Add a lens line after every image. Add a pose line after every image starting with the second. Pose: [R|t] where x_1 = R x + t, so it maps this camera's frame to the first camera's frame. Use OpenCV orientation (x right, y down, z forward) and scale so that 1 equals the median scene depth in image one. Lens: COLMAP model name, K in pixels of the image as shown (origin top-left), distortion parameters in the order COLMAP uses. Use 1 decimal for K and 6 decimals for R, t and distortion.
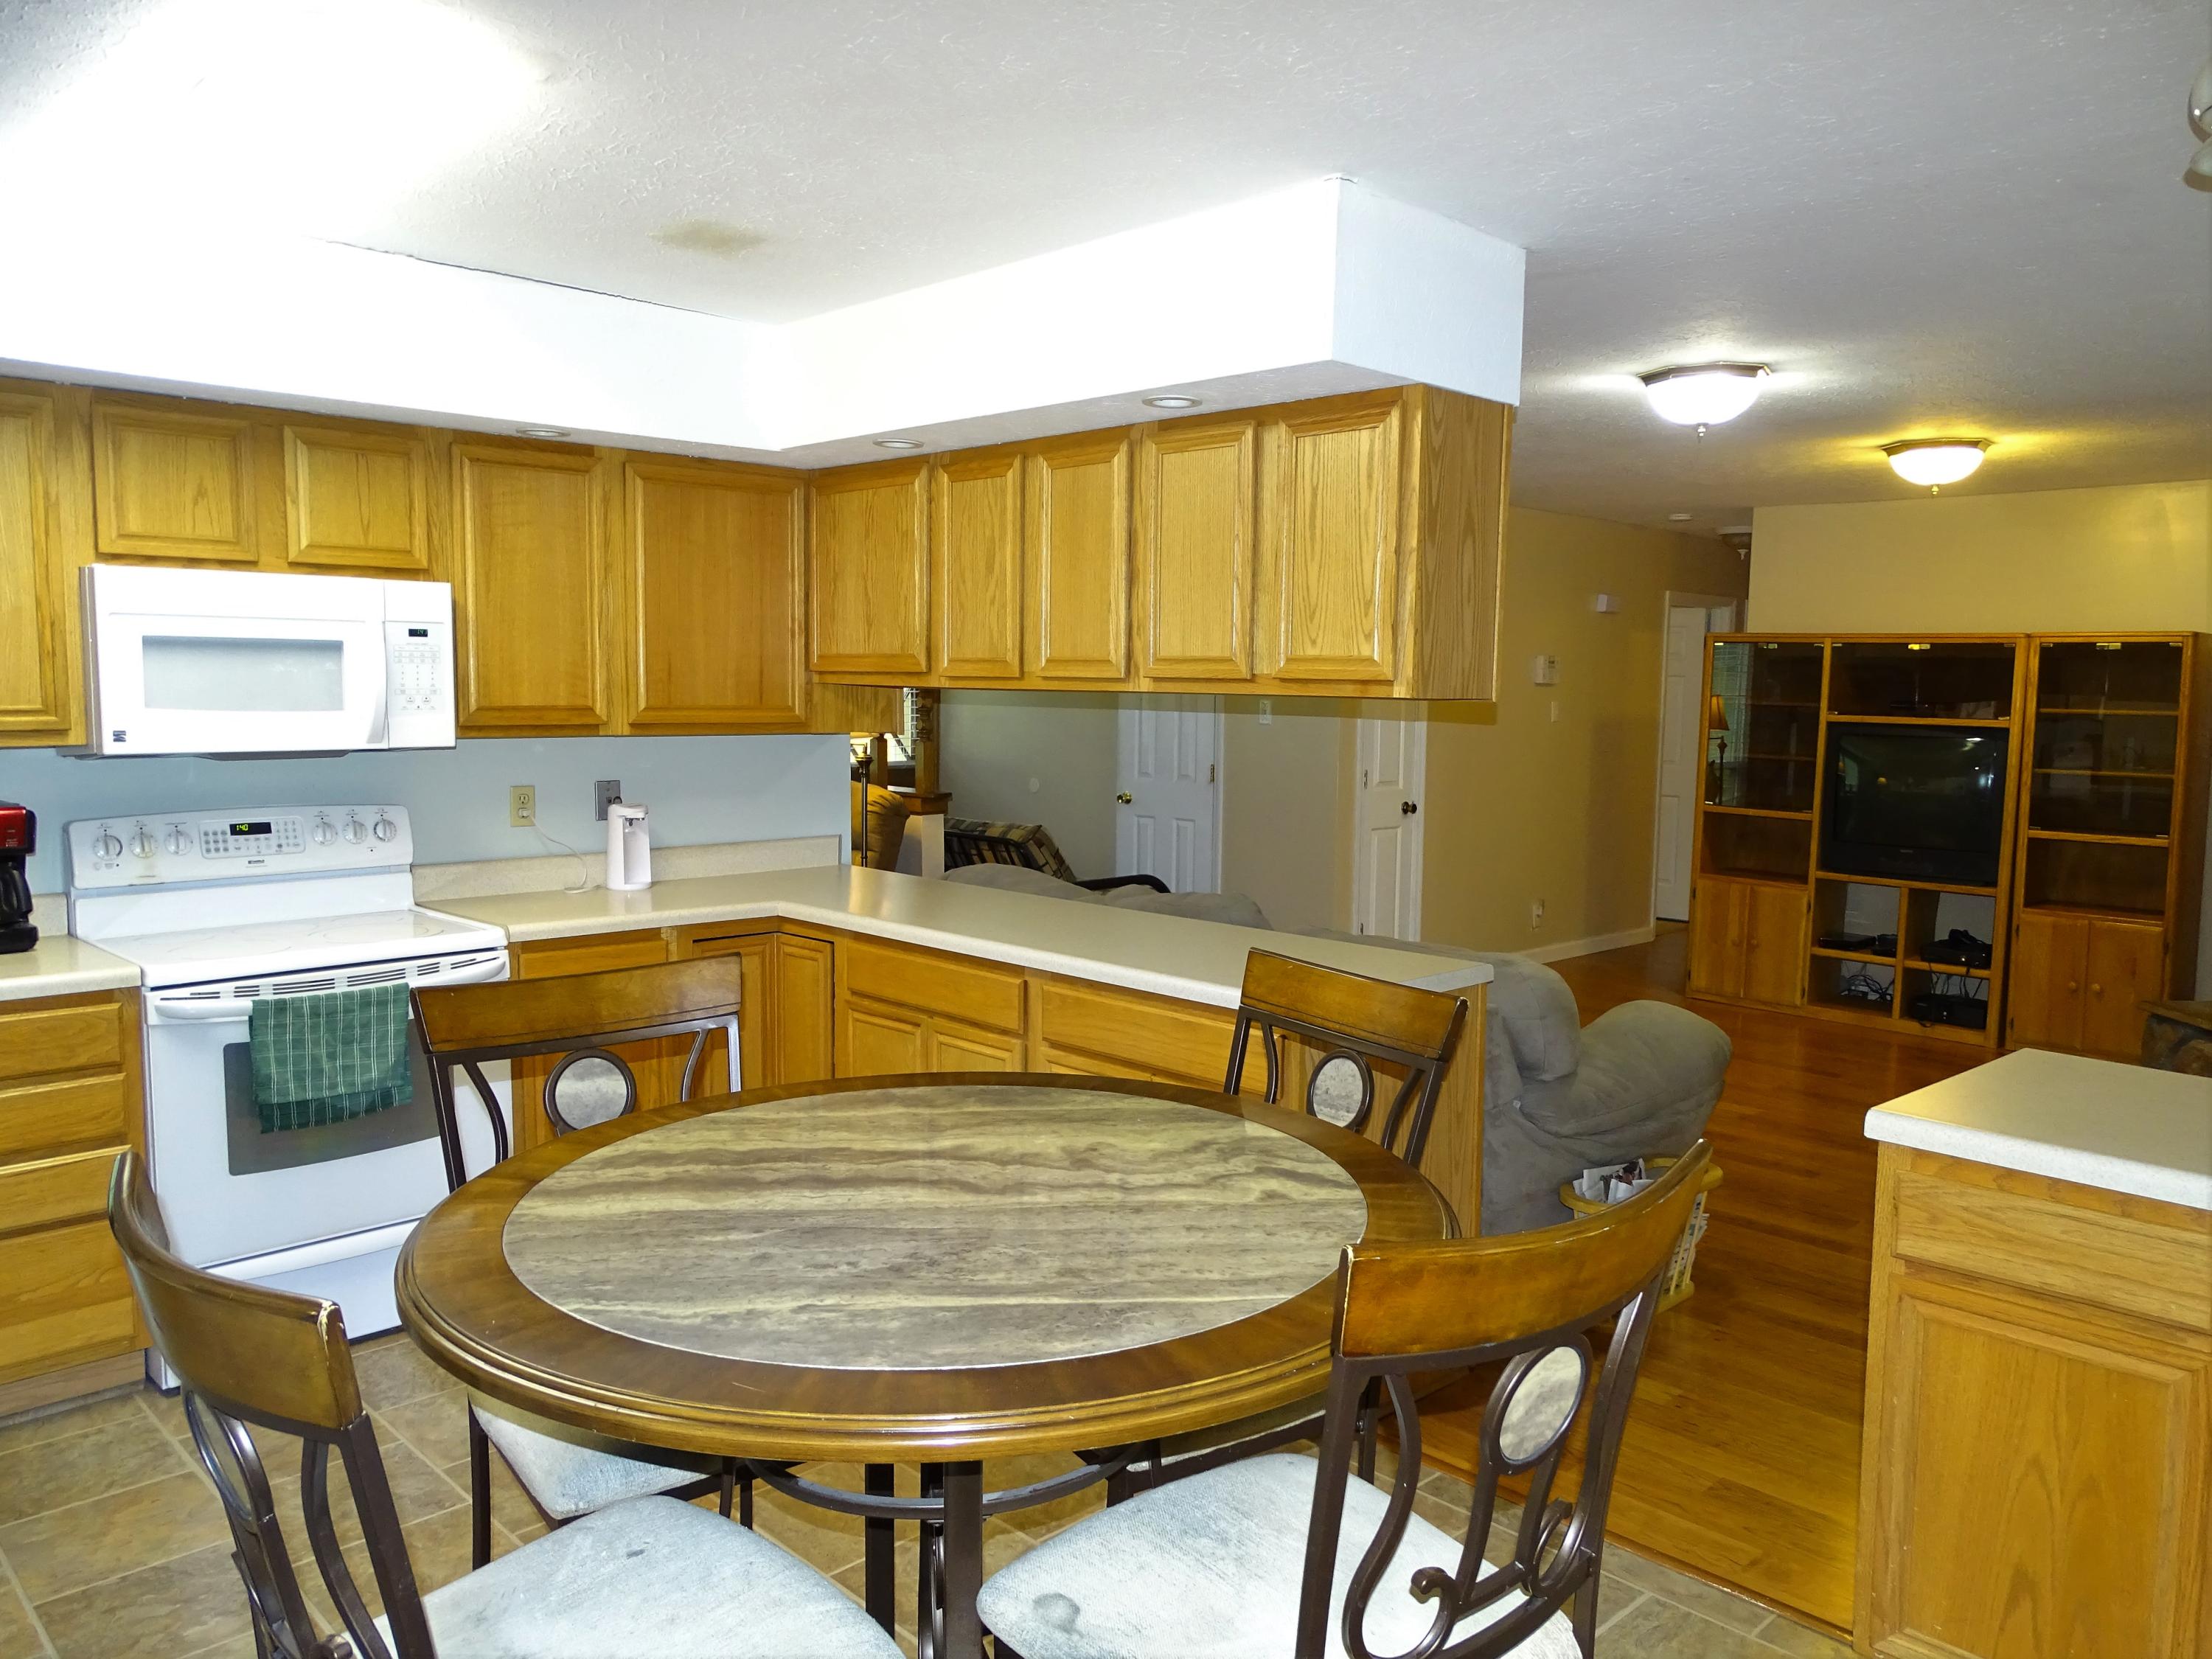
lens RADIAL K [[1611.6, 0, 1105.8], [0, 1611.6, 842.4], [0, 0, 1]] dist [-0.001455, 0.019138]
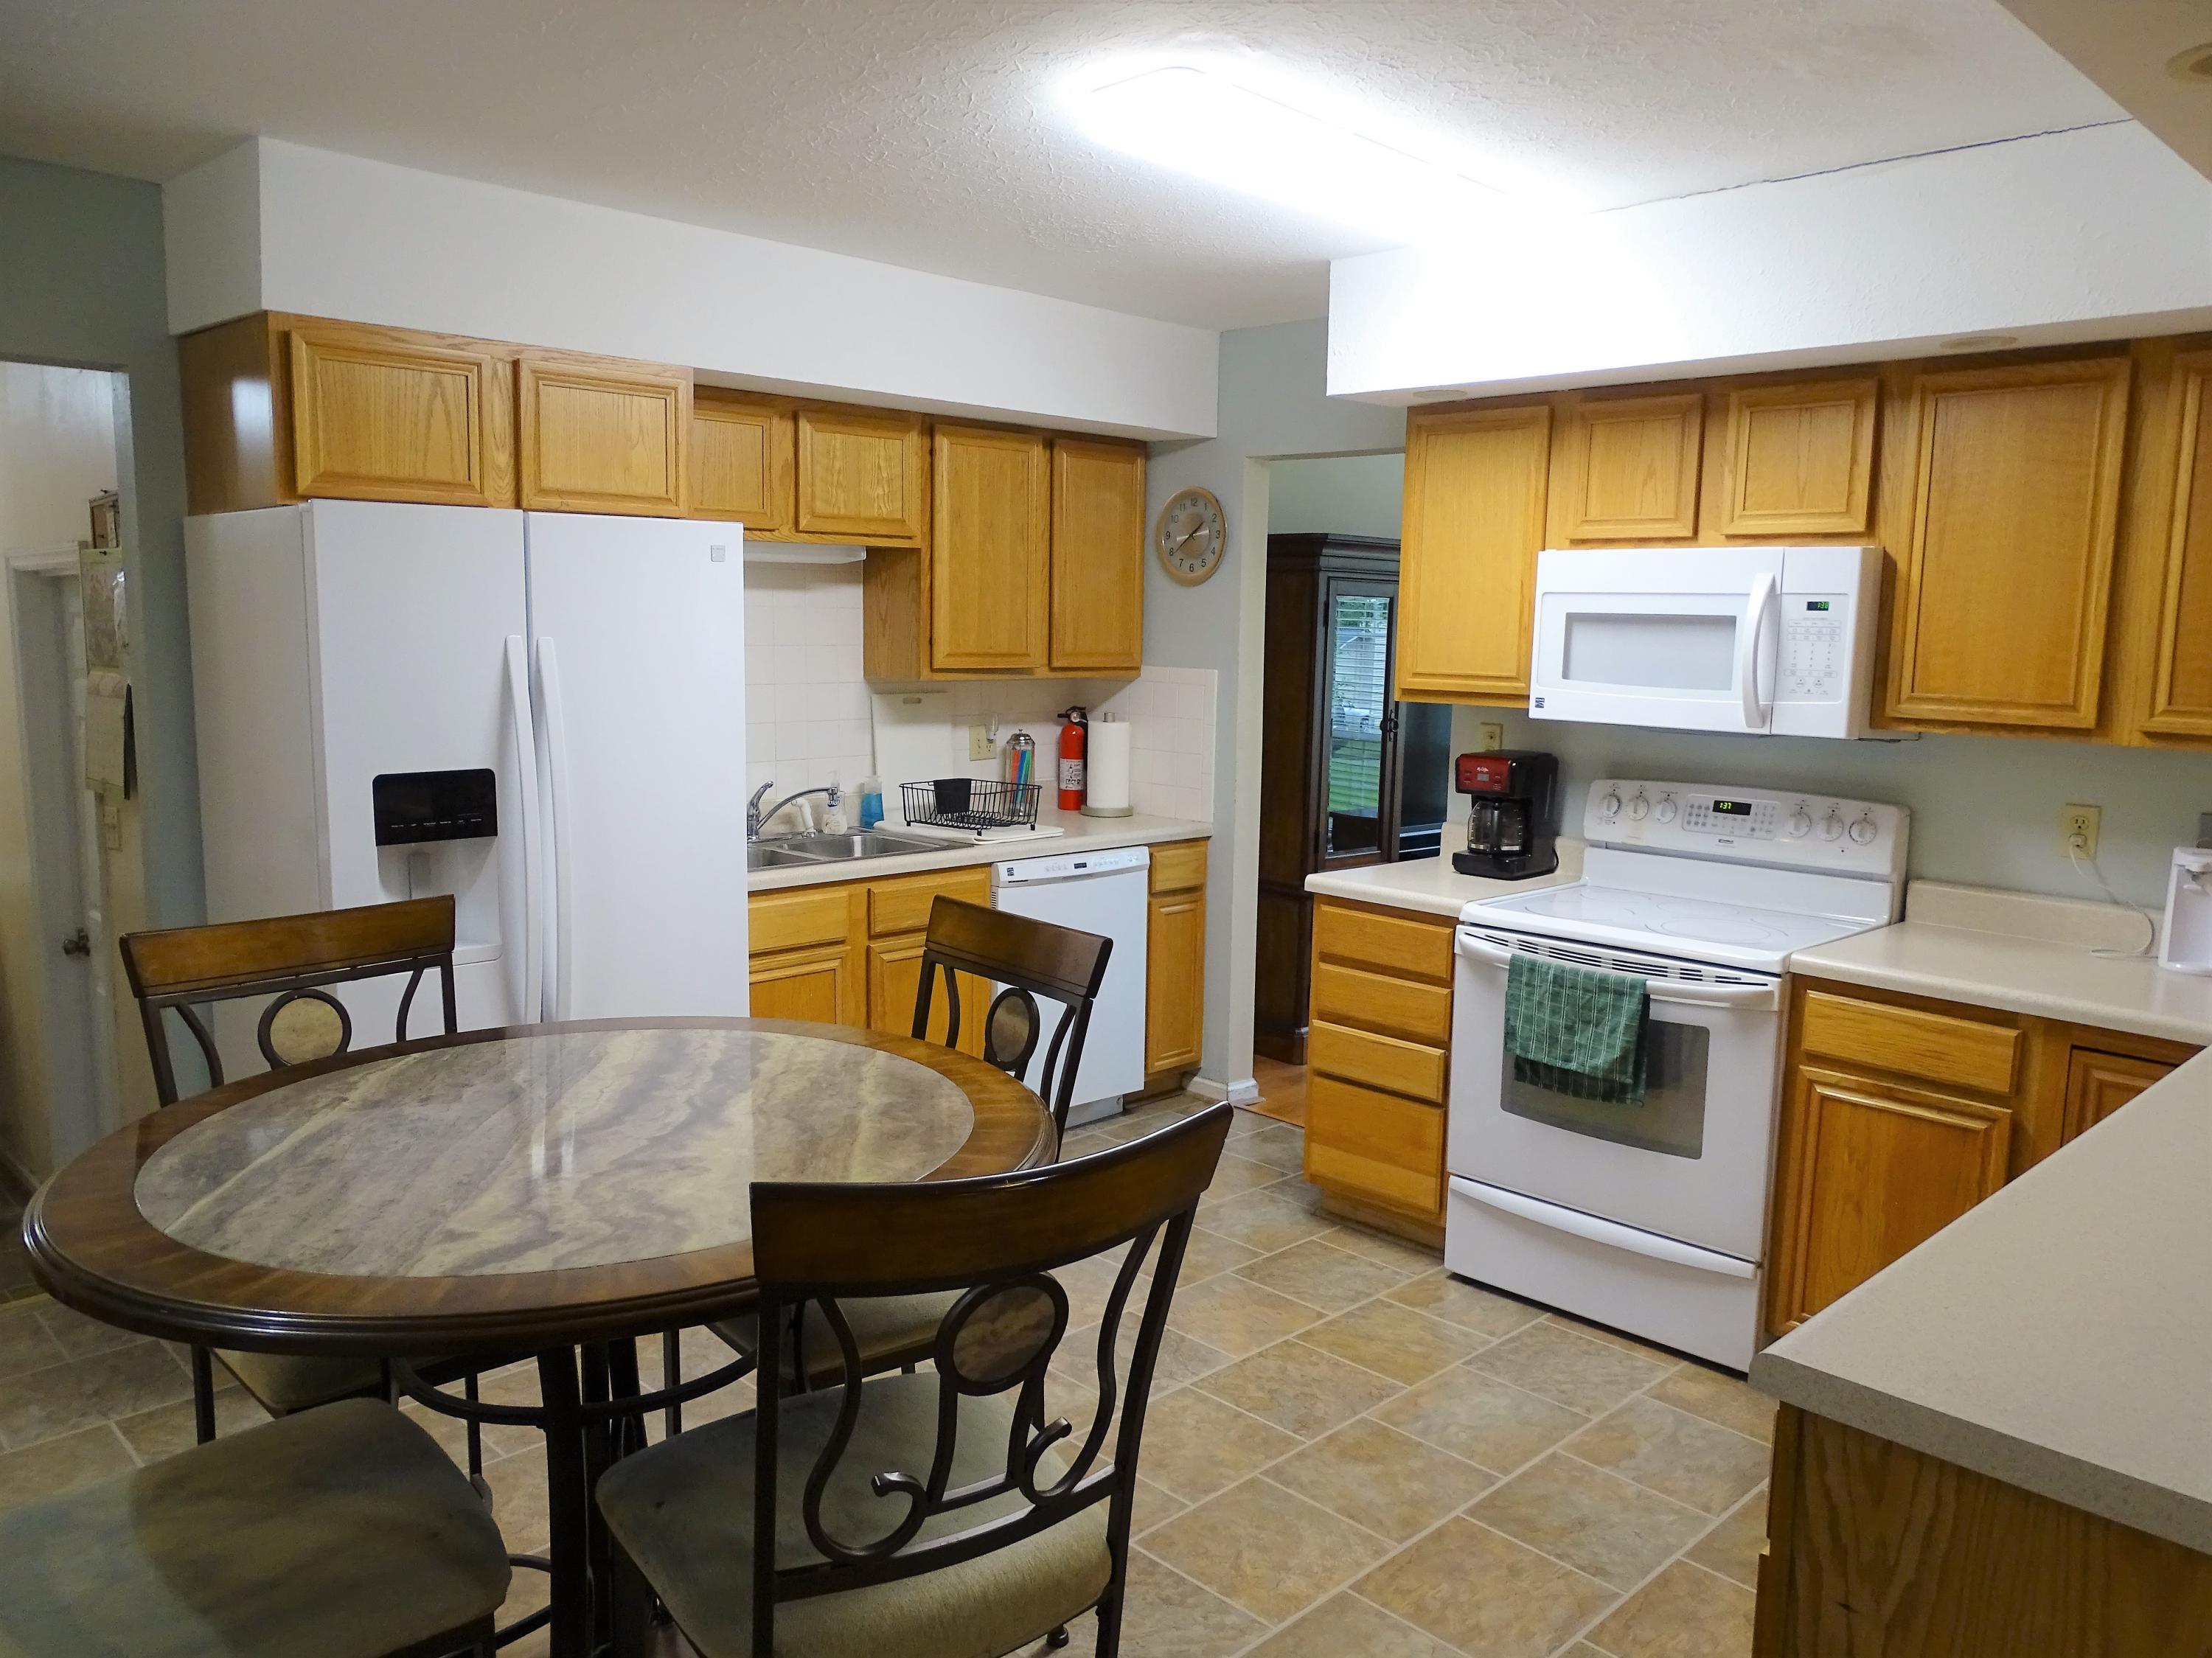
lens RADIAL K [[1611.5, 0, 1108.1], [0, 1611.5, 814.8], [0, 0, 1]] dist [-0.001455, 0.019138]
pose [[0.030611, 0.117202, -0.992636, 0.497633], [-0.121509, 0.986172, 0.112692, -0.078584], [0.992118, 0.117165, 0.044429, 0.662666]]
